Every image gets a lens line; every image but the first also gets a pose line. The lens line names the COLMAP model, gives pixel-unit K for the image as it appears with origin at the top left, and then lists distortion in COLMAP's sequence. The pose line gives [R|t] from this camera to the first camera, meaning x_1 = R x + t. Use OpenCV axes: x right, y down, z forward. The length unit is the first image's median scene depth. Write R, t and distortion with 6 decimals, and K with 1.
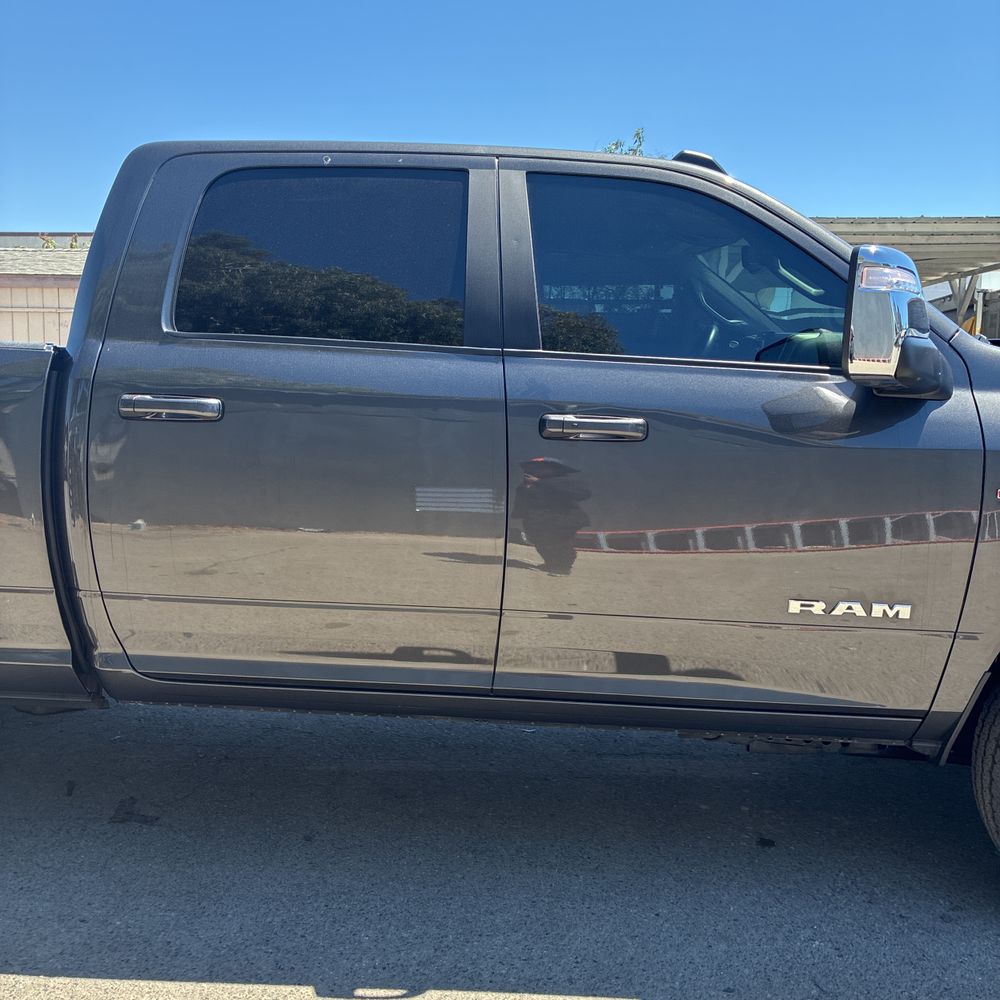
lens RADIAL K [[1017.7, 0, 500.0], [0, 1017.7, 500.0], [0, 0, 1]] dist [0.001691, 0.028108]
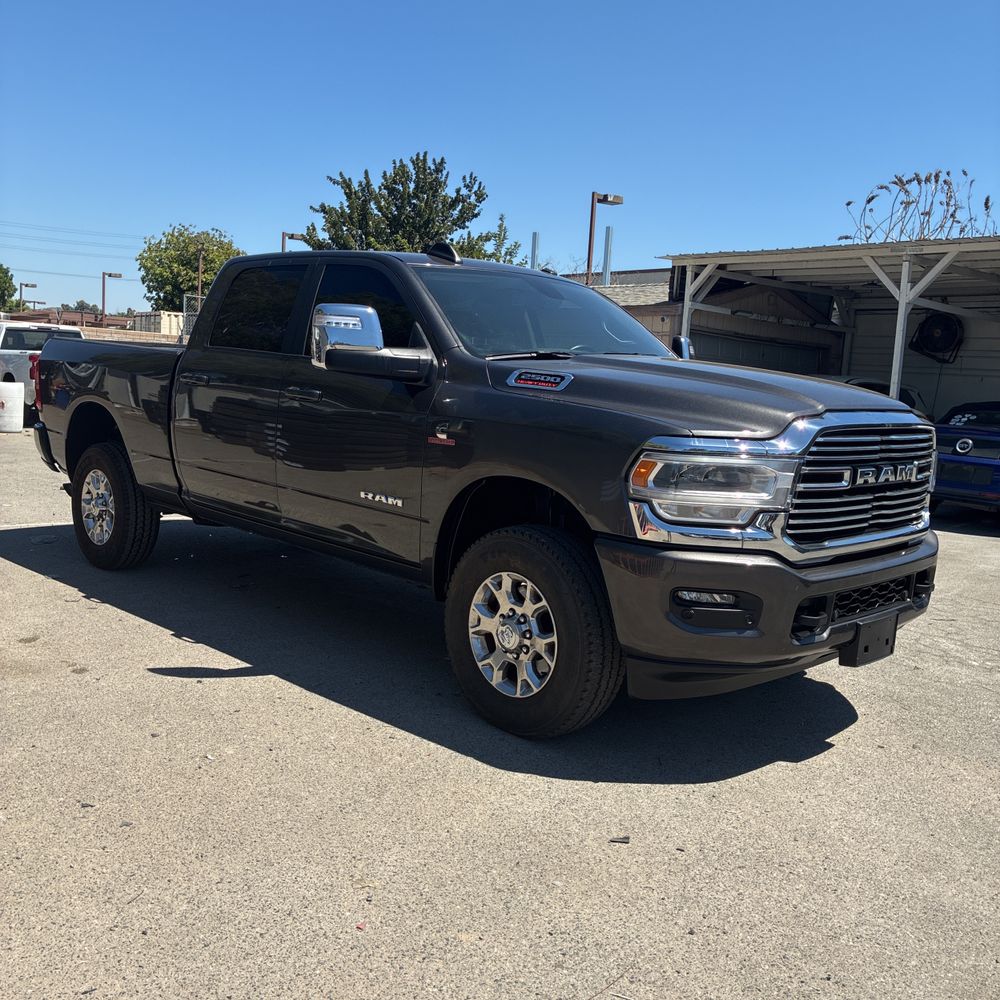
lens RADIAL K [[1005.5, 0, 500.0], [0, 1005.5, 500.0], [0, 0, 1]] dist [0.003010, 0.027224]
pose [[0.747639, 0.104115, -0.655893, 1.685521], [-0.114818, 0.993026, 0.026752, 0.036816], [0.654105, 0.055307, 0.754379, -0.222082]]
